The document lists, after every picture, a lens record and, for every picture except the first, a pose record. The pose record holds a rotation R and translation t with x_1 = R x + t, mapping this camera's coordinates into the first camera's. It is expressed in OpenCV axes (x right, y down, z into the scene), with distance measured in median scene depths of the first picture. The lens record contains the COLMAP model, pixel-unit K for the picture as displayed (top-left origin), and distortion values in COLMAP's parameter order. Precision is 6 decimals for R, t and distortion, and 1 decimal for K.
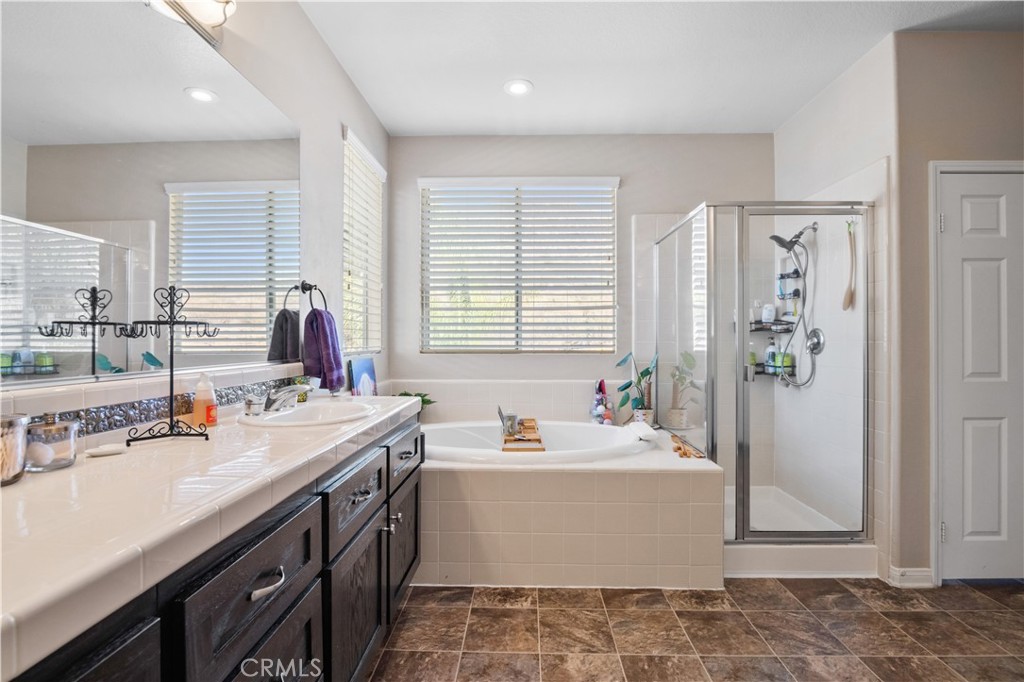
lens RADIAL K [[477.8, 0, 512.4], [0, 477.8, 335.5], [0, 0, 1]] dist [-0.015350, 0.000232]
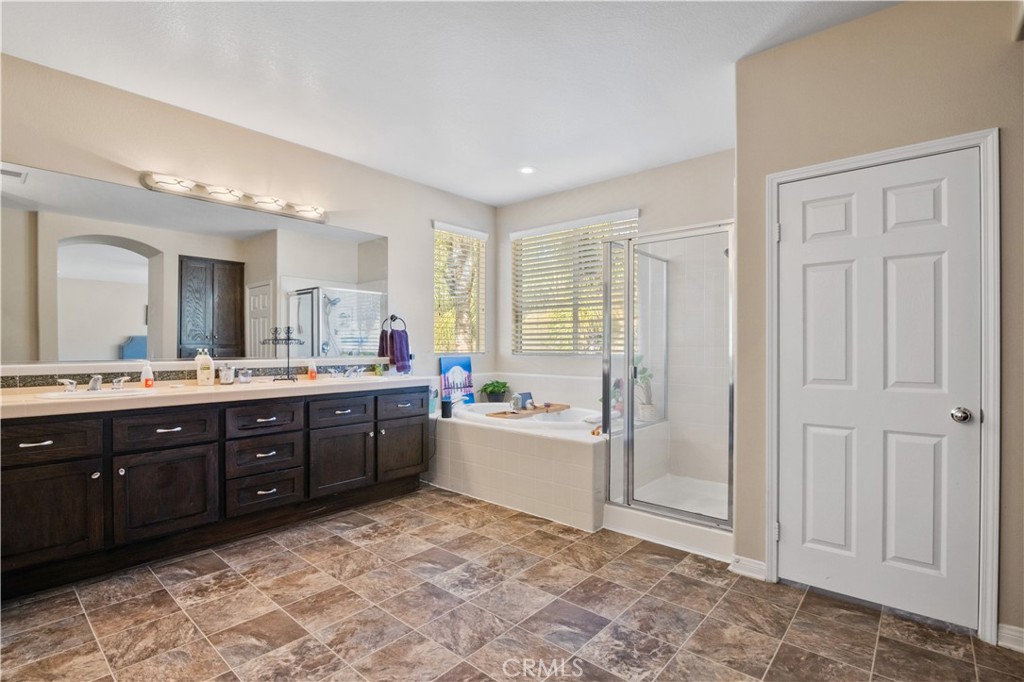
lens RADIAL K [[479.5, 0, 513.2], [0, 479.5, 341.9], [0, 0, 1]] dist [-0.017205, 0.000030]
pose [[0.772618, -0.004180, -0.634857, 1.131502], [0.005598, 0.999984, 0.000228, -0.003483], [0.634846, -0.003730, 0.772630, -0.179366]]
